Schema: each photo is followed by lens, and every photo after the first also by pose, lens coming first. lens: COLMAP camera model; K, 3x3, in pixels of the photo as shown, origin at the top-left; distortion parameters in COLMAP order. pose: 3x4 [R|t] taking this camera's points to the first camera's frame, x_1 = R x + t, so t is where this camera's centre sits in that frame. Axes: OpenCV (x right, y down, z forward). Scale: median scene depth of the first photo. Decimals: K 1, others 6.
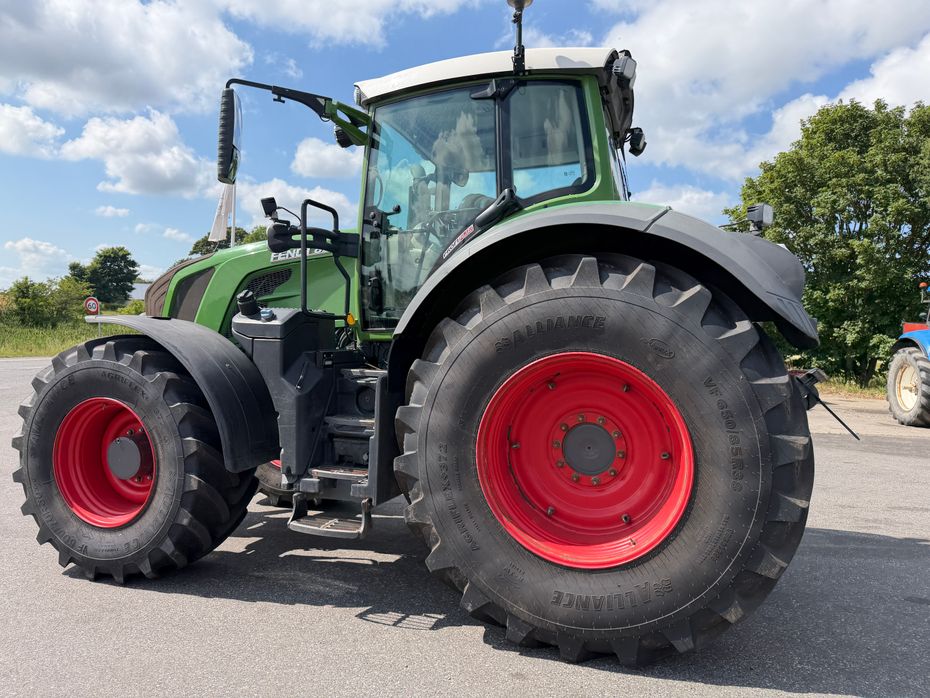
lens RADIAL K [[654.9, 0, 463.9], [0, 654.9, 344.3], [0, 0, 1]] dist [0.006589, -0.004477]
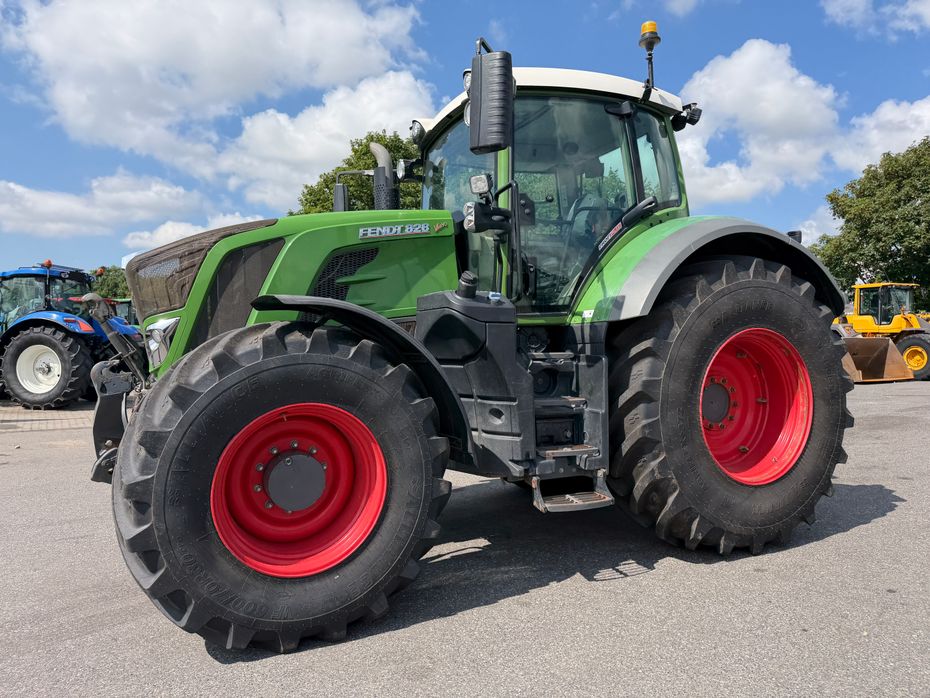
lens RADIAL K [[654.9, 0, 463.9], [0, 654.9, 344.3], [0, 0, 1]] dist [0.006589, -0.004477]
pose [[0.728514, -0.030178, 0.684366, -0.992755], [0.027932, 0.999507, 0.014340, 0.007575], [-0.684462, 0.008669, 0.728997, 0.345839]]
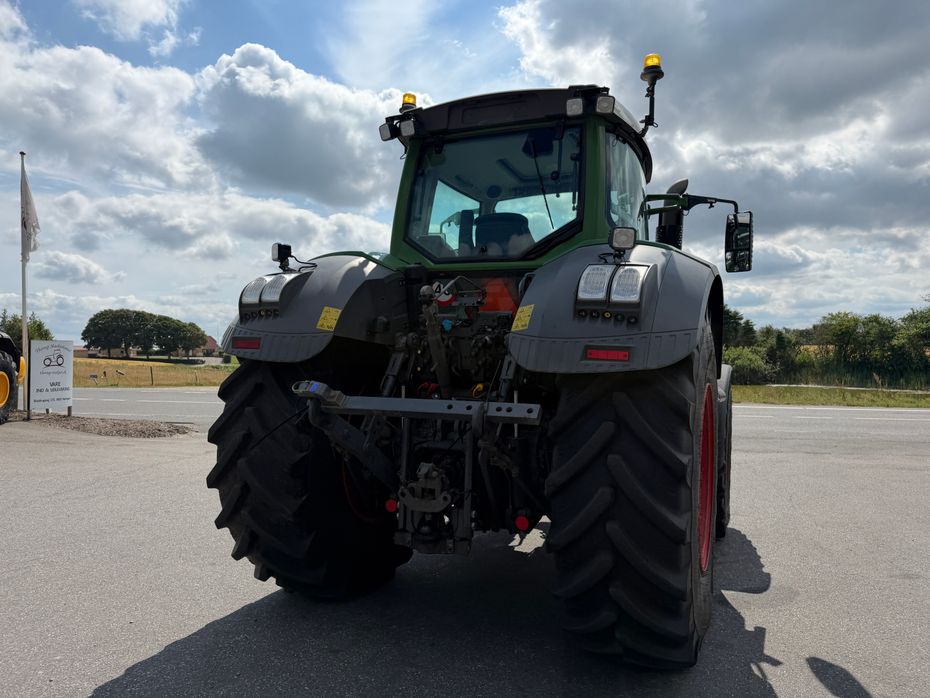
lens RADIAL K [[657.7, 0, 465.0], [0, 657.7, 349.0], [0, 0, 1]] dist [0.022724, -0.020997]
pose [[-0.100083, -0.059937, -0.993172, 1.371089], [-0.026906, 0.997982, -0.057516, 0.039243], [0.994615, 0.020966, -0.101494, 1.237182]]
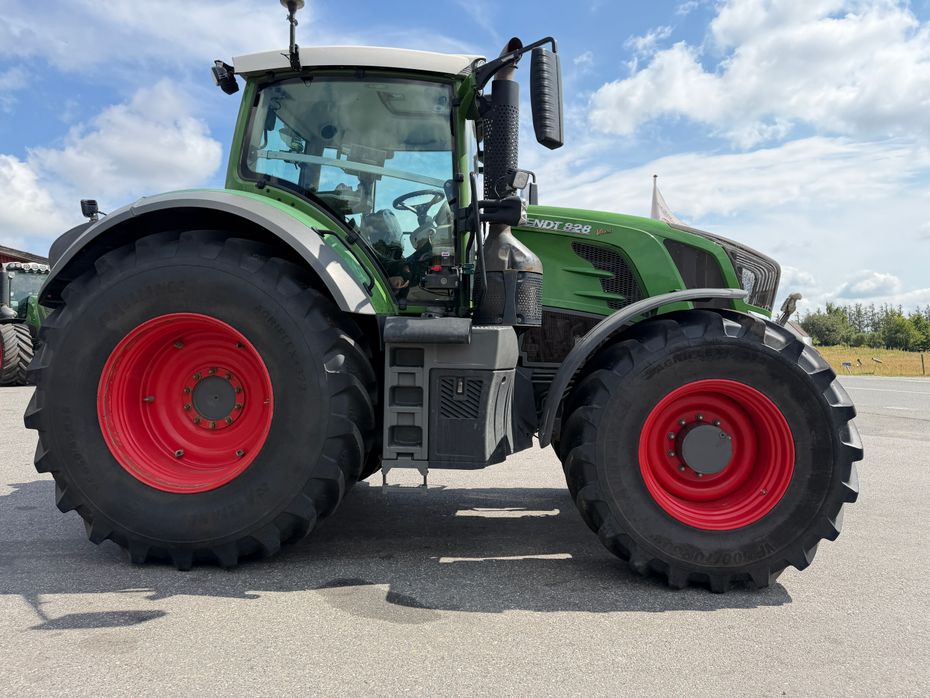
lens RADIAL K [[649.4, 0, 469.8], [0, 649.4, 344.6], [0, 0, 1]] dist [0.035611, -0.041834]
pose [[-0.968790, -0.037613, -0.245011, 0.198577], [-0.035305, 0.999281, -0.013805, 0.065437], [0.245354, -0.004724, -0.969422, 2.551353]]
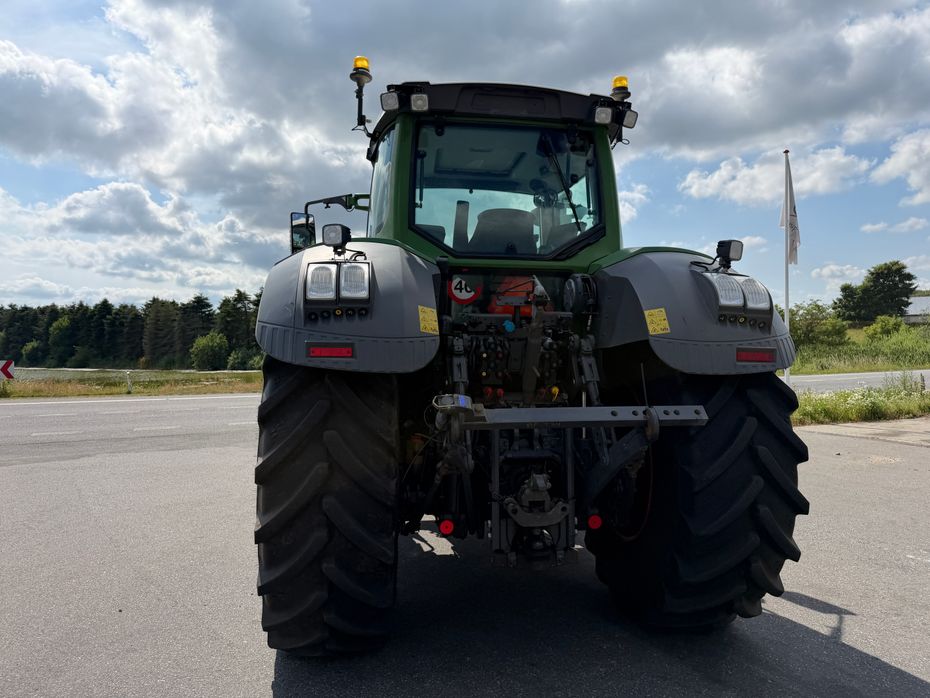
lens RADIAL K [[659.5, 0, 465.0], [0, 659.5, 349.0], [0, 0, 1]] dist [0.033526, -0.071467]
pose [[0.453031, -0.046001, -0.890307, 1.187835], [0.018323, 0.998937, -0.042290, 0.016885], [0.891306, 0.002845, 0.453392, 0.609564]]
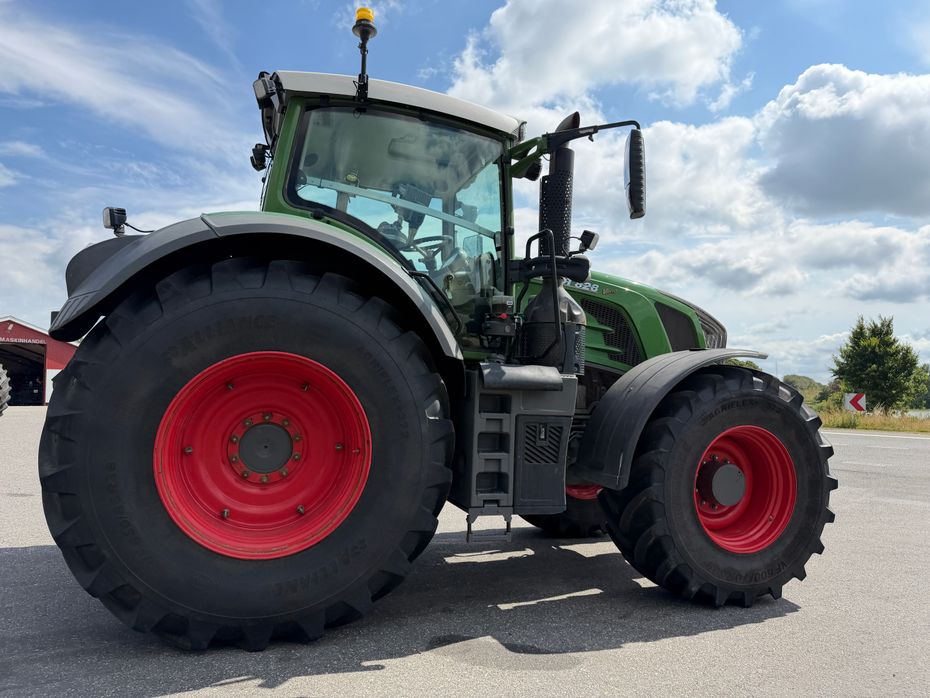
lens RADIAL K [[653.2, 0, 466.2], [0, 653.2, 352.9], [0, 0, 1]] dist [0.032186, -0.046433]
pose [[-0.796530, -0.085387, -0.598539, 0.690163], [-0.047174, 0.995736, -0.079271, 0.078254], [0.602756, -0.034906, -0.797162, 2.341464]]
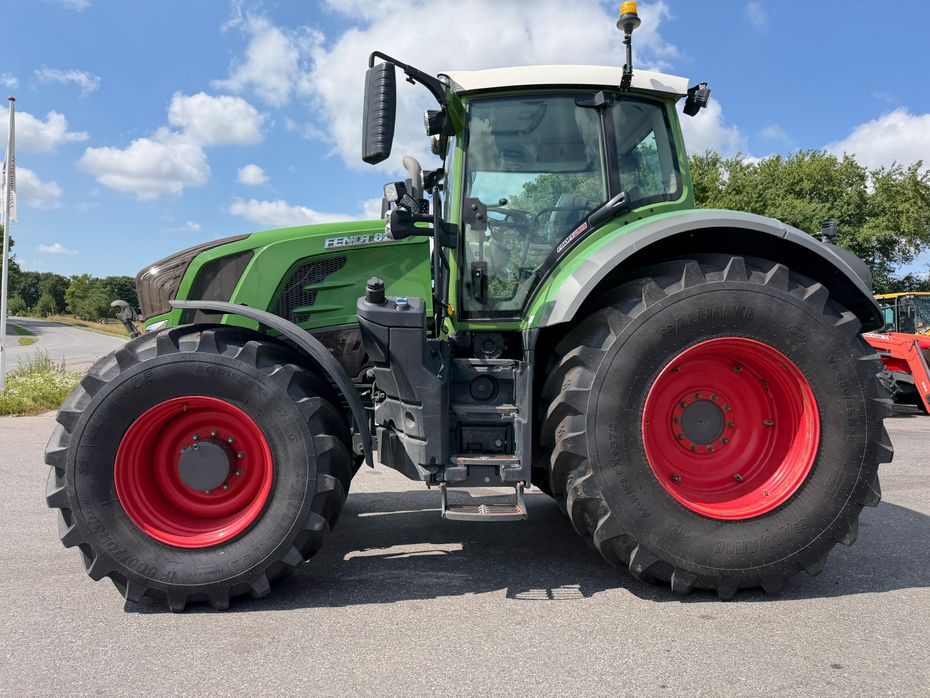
lens RADIAL K [[657.7, 0, 465.0], [0, 657.7, 349.0], [0, 0, 1]] dist [0.022724, -0.020997]
pose [[0.921839, -0.008647, 0.387477, -0.597278], [0.008114, 0.999963, 0.003011, 0.021179], [-0.387489, 0.000369, 0.921874, 0.072467]]
